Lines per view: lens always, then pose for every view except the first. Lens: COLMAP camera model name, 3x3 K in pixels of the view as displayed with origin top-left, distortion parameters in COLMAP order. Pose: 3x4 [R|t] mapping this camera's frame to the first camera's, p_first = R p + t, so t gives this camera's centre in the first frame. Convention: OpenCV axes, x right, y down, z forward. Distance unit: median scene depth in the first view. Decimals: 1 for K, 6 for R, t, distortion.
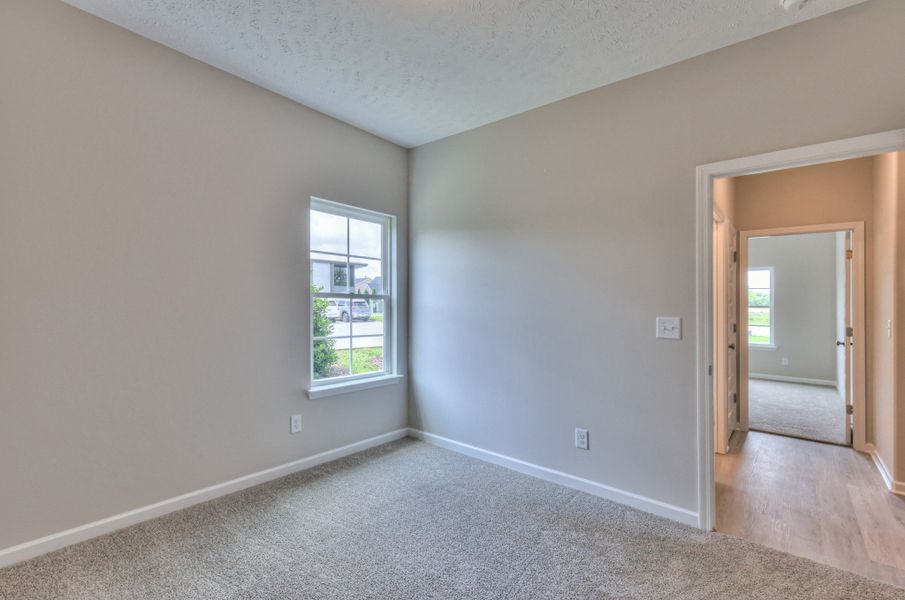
lens RADIAL K [[405.3, 0, 448.9], [0, 405.3, 302.3], [0, 0, 1]] dist [0.003267, 0.000097]
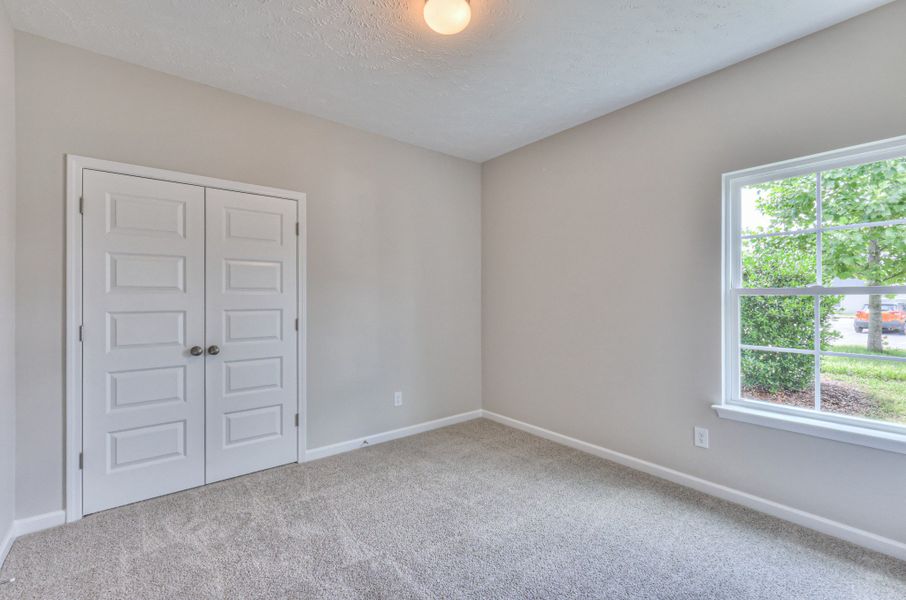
lens RADIAL K [[391.0, 0, 453.0], [0, 391.0, 300.0], [0, 0, 1]] dist [-0.002015, -0.000321]
pose [[-0.181591, -0.006078, -0.983355, 0.559871], [0.006641, 0.999951, -0.007407, 0.001027], [0.983352, -0.007875, -0.181542, 0.617563]]
